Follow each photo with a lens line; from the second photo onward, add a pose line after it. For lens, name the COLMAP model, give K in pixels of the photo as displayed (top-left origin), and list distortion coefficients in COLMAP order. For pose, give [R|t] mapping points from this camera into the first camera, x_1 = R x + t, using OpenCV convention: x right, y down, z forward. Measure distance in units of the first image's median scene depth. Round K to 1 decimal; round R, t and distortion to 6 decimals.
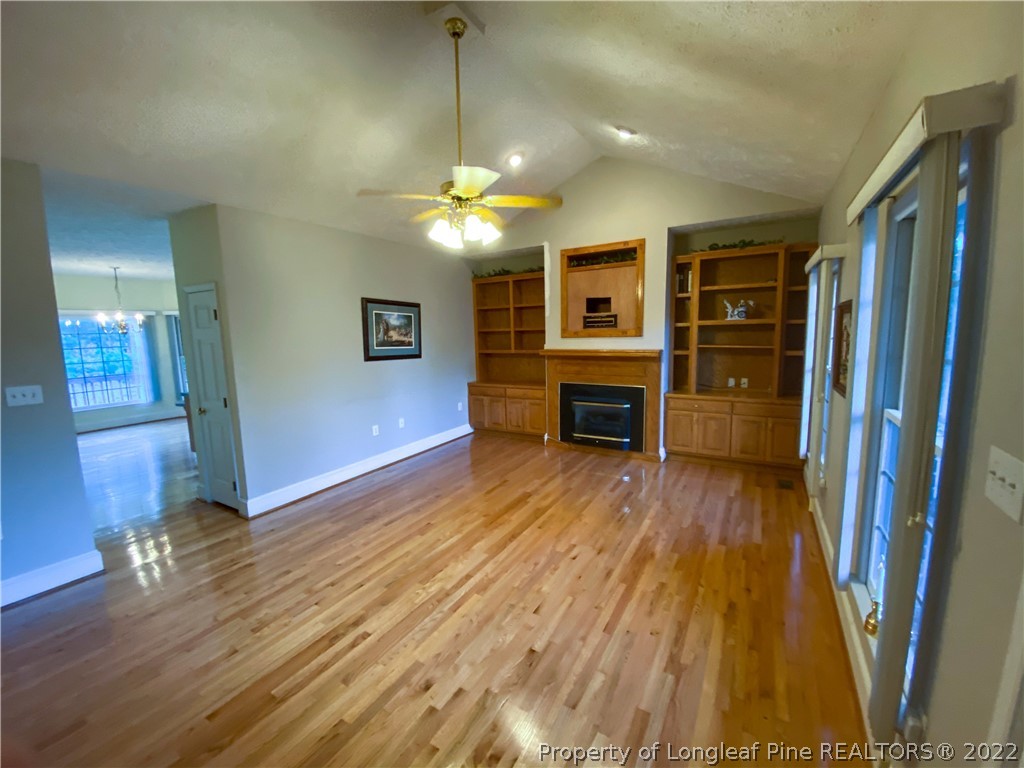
lens RADIAL K [[418.4, 0, 504.9], [0, 418.4, 378.4], [0, 0, 1]] dist [0.006834, -0.006014]
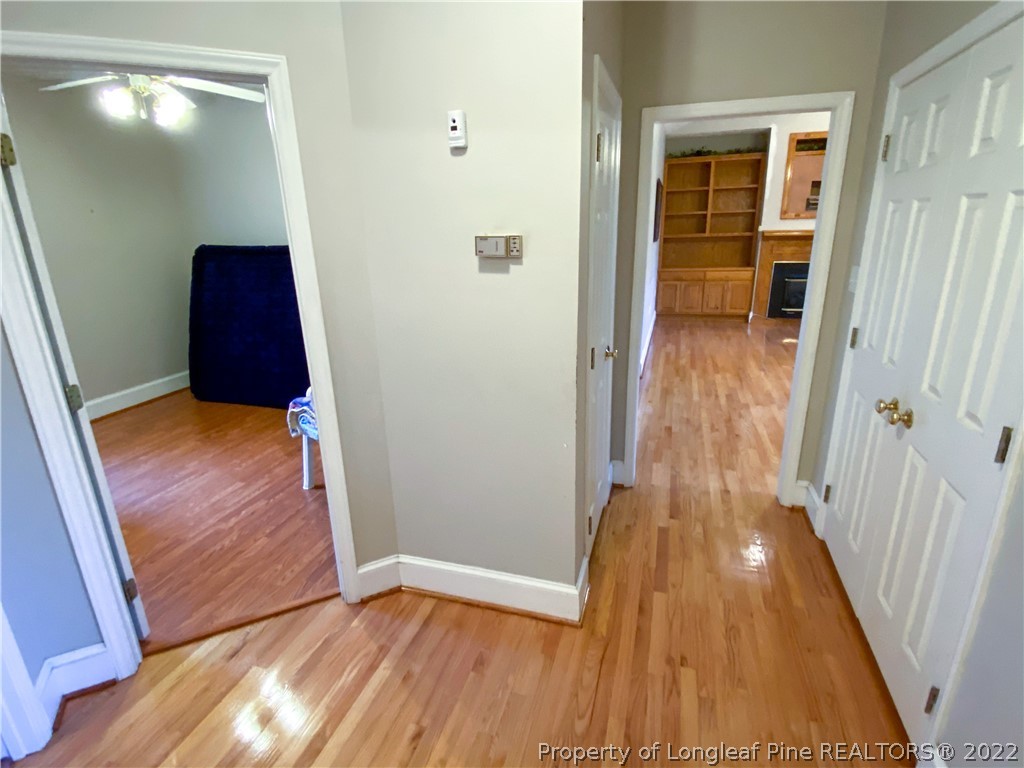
lens RADIAL K [[515.3, 0, 501.6], [0, 515.3, 383.6], [0, 0, 1]] dist [-0.013831, -0.001485]
pose [[0.974066, -0.061206, 0.217827, -0.953688], [0.023543, 0.984908, 0.171468, 0.081647], [-0.225035, -0.161892, 0.960807, -0.185026]]
